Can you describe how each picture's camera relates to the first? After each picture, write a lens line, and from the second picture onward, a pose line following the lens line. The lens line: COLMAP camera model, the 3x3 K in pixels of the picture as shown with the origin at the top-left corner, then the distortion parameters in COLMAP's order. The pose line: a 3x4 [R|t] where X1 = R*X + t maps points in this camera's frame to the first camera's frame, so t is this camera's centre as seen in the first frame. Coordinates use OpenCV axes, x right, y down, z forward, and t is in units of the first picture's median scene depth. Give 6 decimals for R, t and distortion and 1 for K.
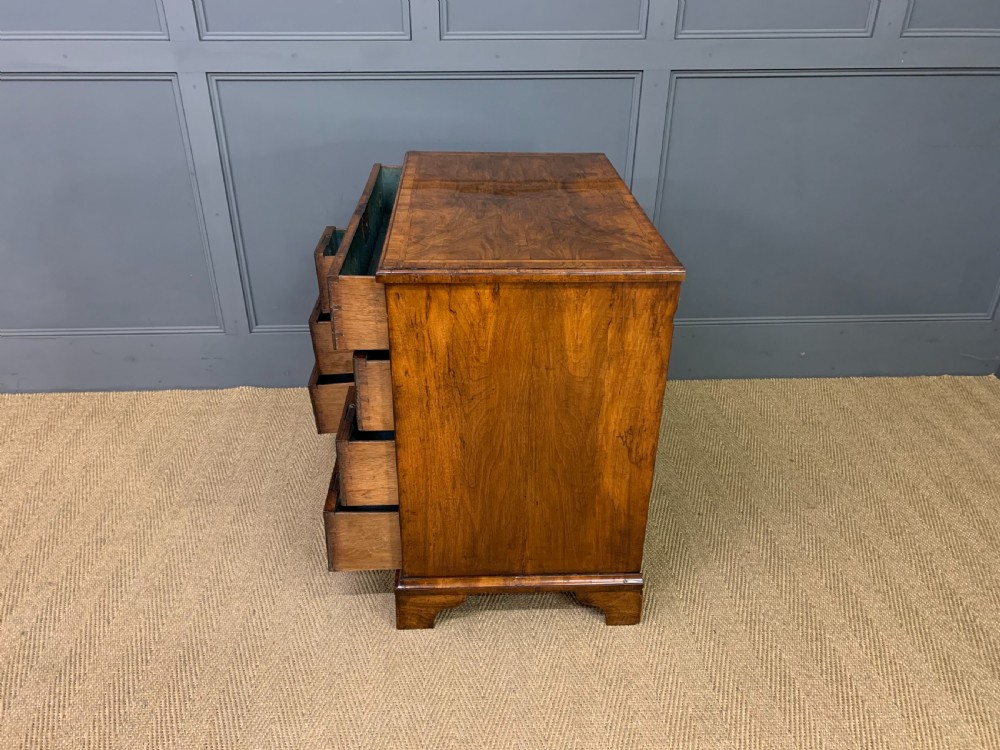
lens RADIAL K [[760.4, 0, 485.2], [0, 760.4, 380.9], [0, 0, 1]] dist [0.036167, -0.026428]
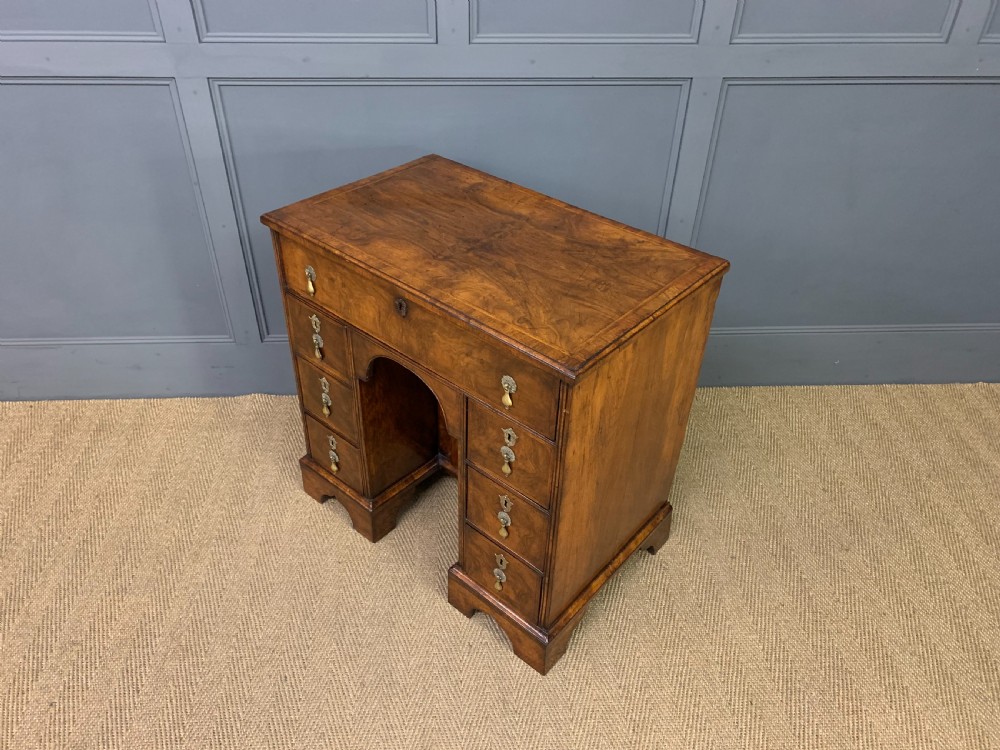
lens RADIAL K [[760.4, 0, 490.2], [0, 760.4, 377.7], [0, 0, 1]] dist [0.036167, -0.026428]
pose [[0.999857, 0.005324, 0.016053, -0.046070], [-0.007485, 0.990448, 0.137681, -0.179330], [-0.015167, -0.137782, 0.990346, 0.059191]]
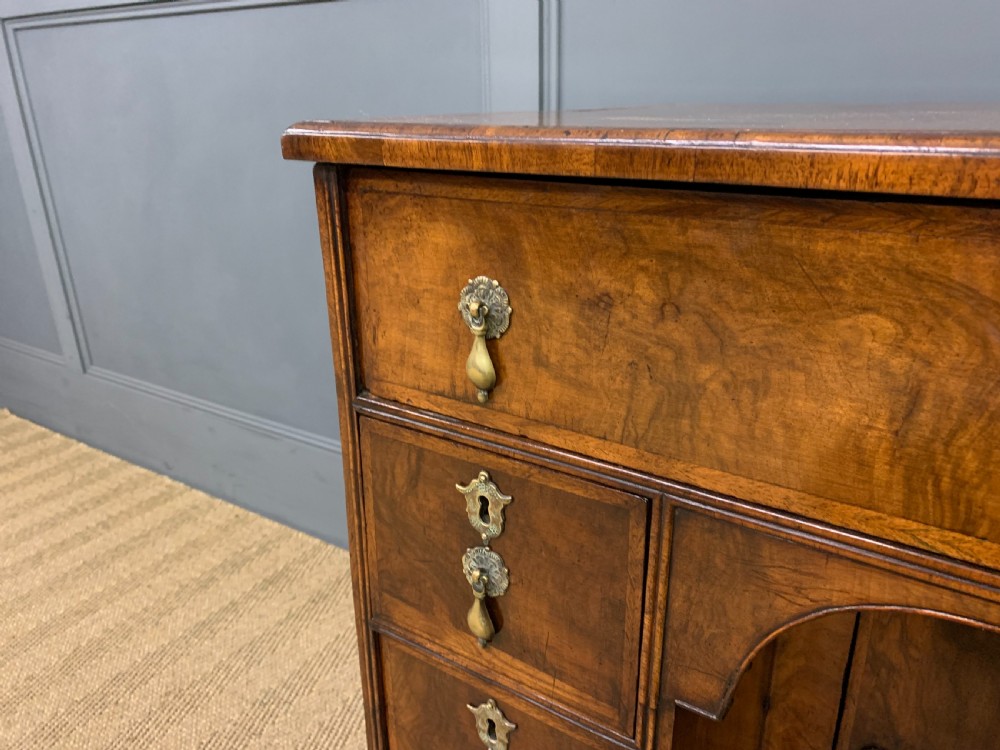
lens RADIAL K [[760.4, 0, 506.2], [0, 760.4, 380.4], [0, 0, 1]] dist [0.036167, -0.026428]
pose [[0.809197, 0.193102, -0.554897, -0.082836], [-0.273935, 0.959510, -0.065569, -0.131504], [0.519768, 0.205064, 0.829331, 0.661540]]
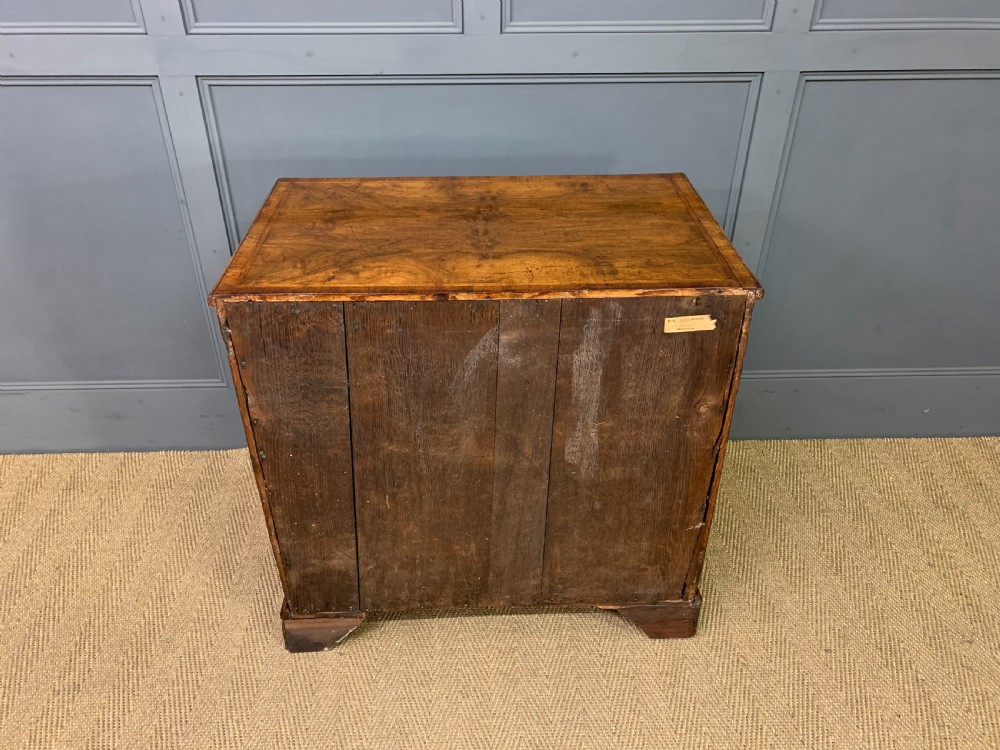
lens RADIAL K [[760.4, 0, 489.1], [0, 760.4, 381.6], [0, 0, 1]] dist [0.036167, -0.026428]
pose [[0.999952, 0.005429, -0.008209, -0.061641], [-0.004842, 0.997541, 0.069912, -0.150612], [0.008568, -0.069869, 0.997519, 0.212931]]
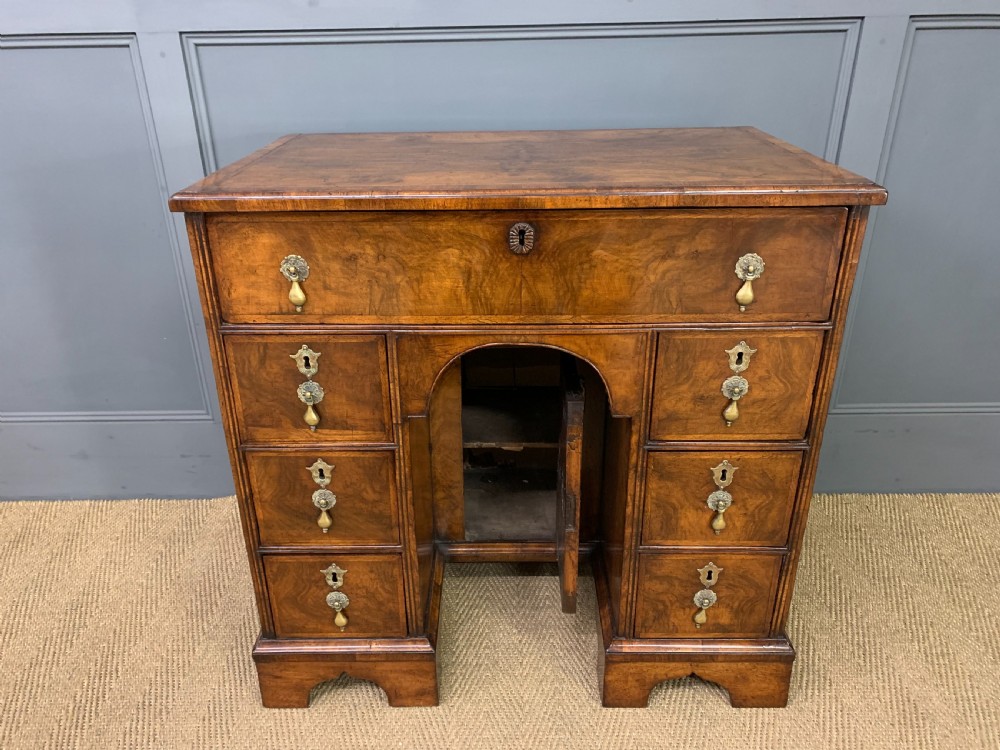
lens RADIAL K [[760.4, 0, 488.1], [0, 760.4, 383.4], [0, 0, 1]] dist [0.036167, -0.026428]
pose [[0.998337, 0.006162, -0.057320, -0.062934], [-0.009541, 0.998220, -0.058870, -0.068025], [0.056855, 0.059319, 0.996619, 0.380605]]
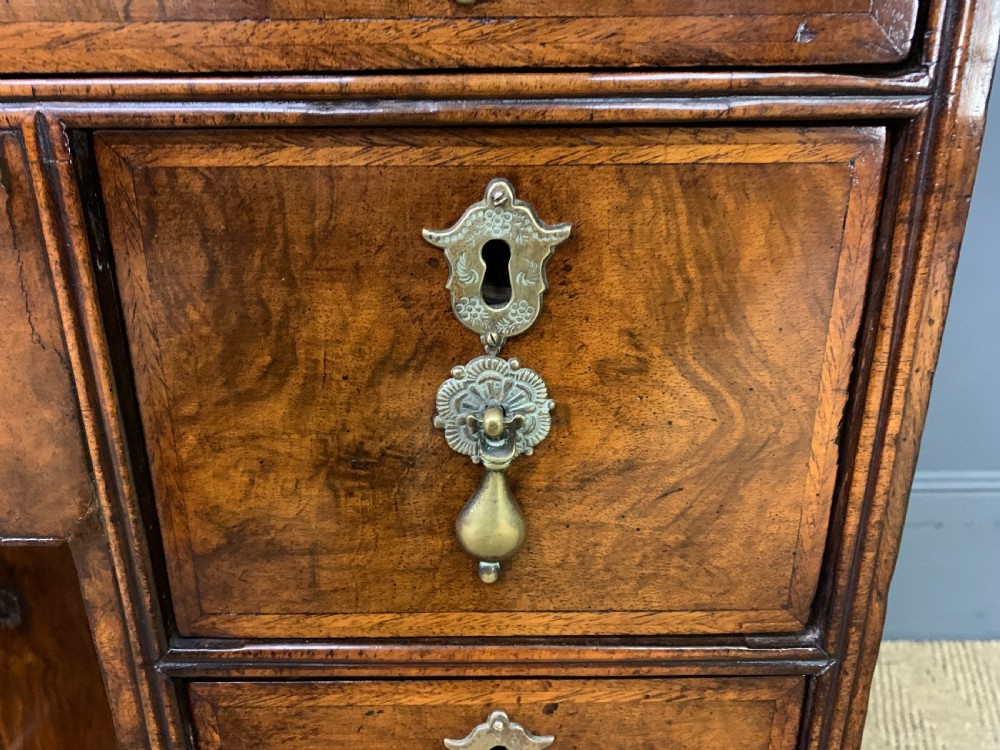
lens RADIAL K [[760.4, 0, 505.7], [0, 760.4, 377.1], [0, 0, 1]] dist [0.036167, -0.026428]
pose [[0.999415, 0.004287, -0.033932, 0.070364], [-0.009473, 0.987999, -0.154167, -0.083567], [0.032864, 0.154398, 0.987462, 0.763346]]
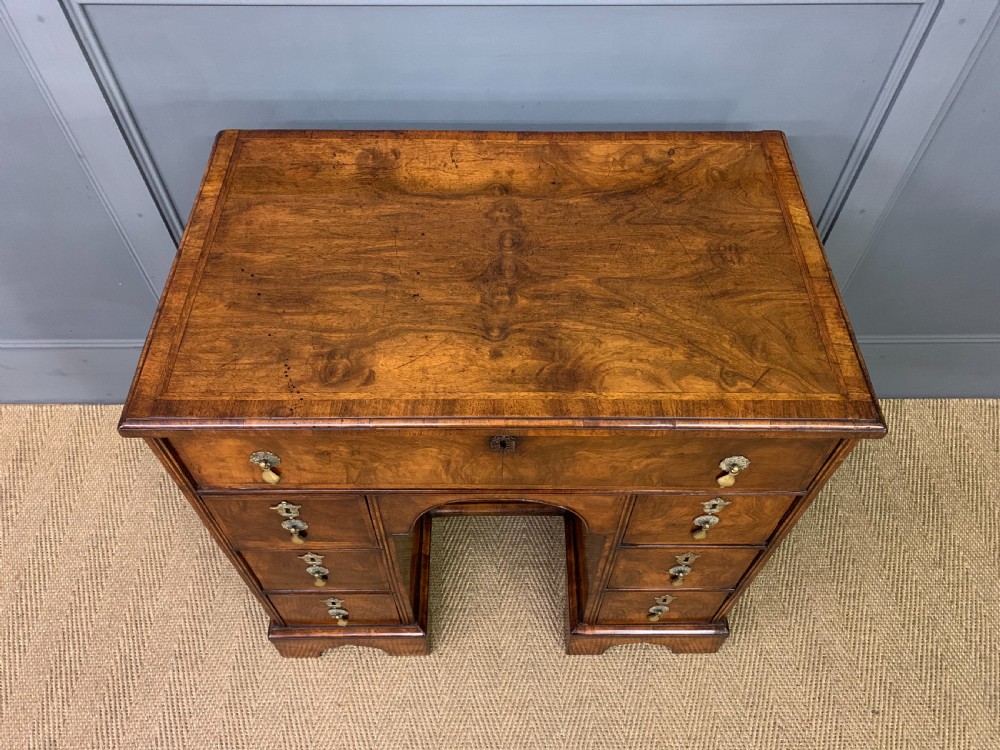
lens RADIAL K [[760.4, 0, 502.5], [0, 760.4, 374.8], [0, 0, 1]] dist [0.036167, -0.026428]
pose [[0.999598, 0.026569, -0.009887, -0.066474], [-0.019839, 0.904724, 0.425536, -0.393709], [0.020251, -0.425169, 0.904887, 0.453236]]
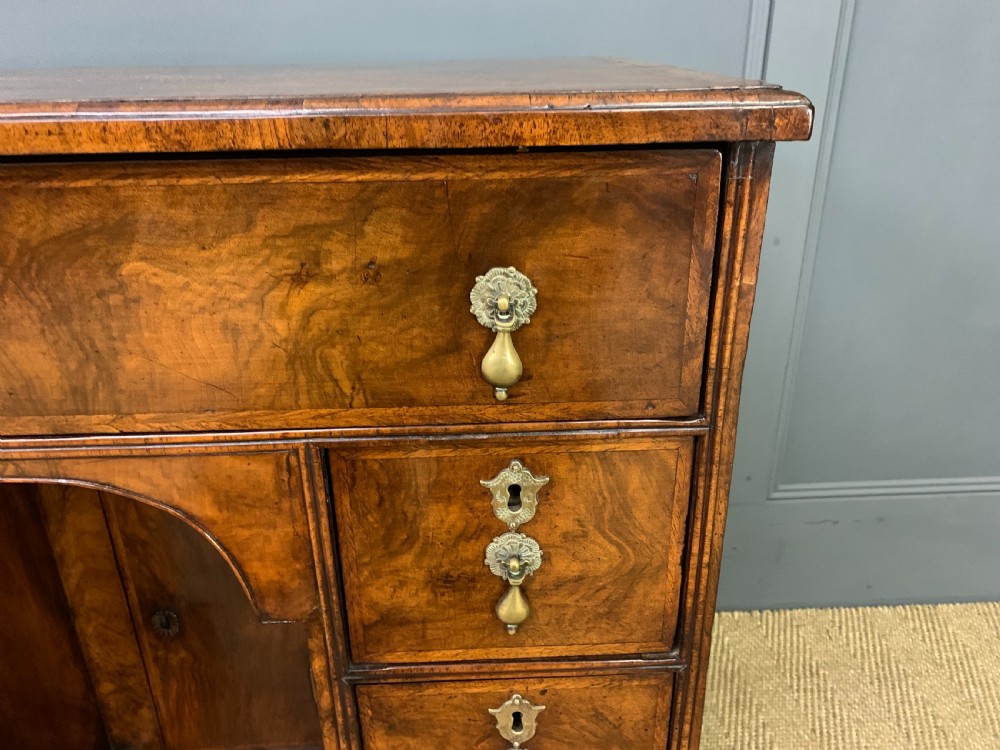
lens RADIAL K [[760.4, 0, 502.9], [0, 760.4, 382.7], [0, 0, 1]] dist [0.036167, -0.026428]
pose [[0.999790, -0.016886, -0.011599, 0.065325], [0.015854, 0.996347, -0.083911, -0.127243], [0.012973, 0.083709, 0.996406, 0.645133]]
